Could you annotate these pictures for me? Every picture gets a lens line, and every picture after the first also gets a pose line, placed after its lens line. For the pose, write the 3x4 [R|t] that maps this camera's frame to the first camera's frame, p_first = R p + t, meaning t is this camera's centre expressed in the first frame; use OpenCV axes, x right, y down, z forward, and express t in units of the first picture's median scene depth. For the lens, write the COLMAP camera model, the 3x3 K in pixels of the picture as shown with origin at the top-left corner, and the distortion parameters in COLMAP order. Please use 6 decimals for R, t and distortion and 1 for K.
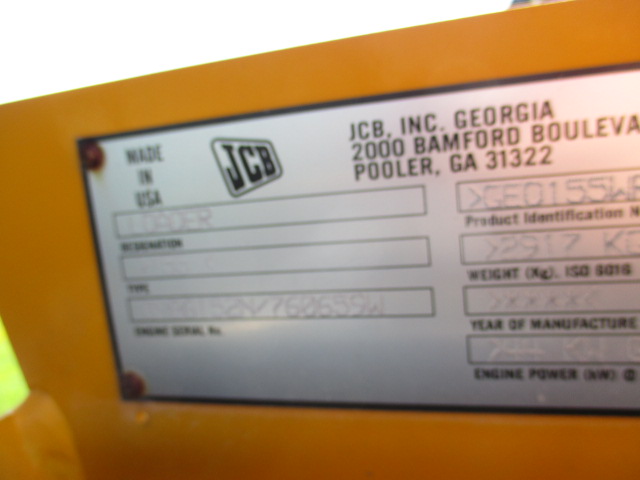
lens RADIAL K [[533.2, 0, 319.4], [0, 533.2, 237.8], [0, 0, 1]] dist [-0.030803, 0.007223]
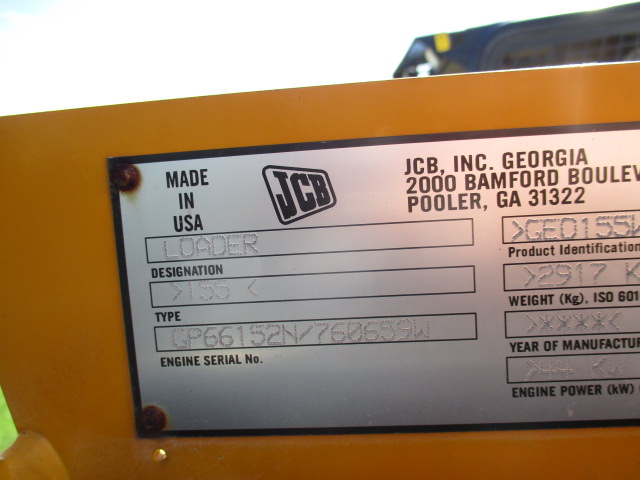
lens RADIAL K [[533.2, 0, 320.3], [0, 533.2, 239.3], [0, 0, 1]] dist [-0.030803, 0.007223]
pose [[0.979800, 0.027770, 0.198042, -0.314245], [-0.013465, 0.997225, -0.073215, 0.027704], [-0.199525, 0.069069, 0.977455, -0.003061]]
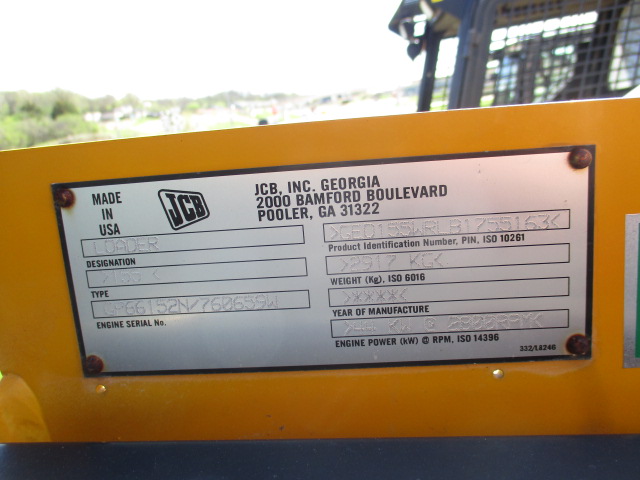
lens RADIAL K [[533.2, 0, 316.3], [0, 533.2, 240.9], [0, 0, 1]] dist [-0.030803, 0.007223]
pose [[0.982258, -0.004767, 0.187474, -0.057112], [0.002122, 0.999895, 0.014307, -0.071317], [-0.187523, -0.013656, 0.982165, -0.532163]]
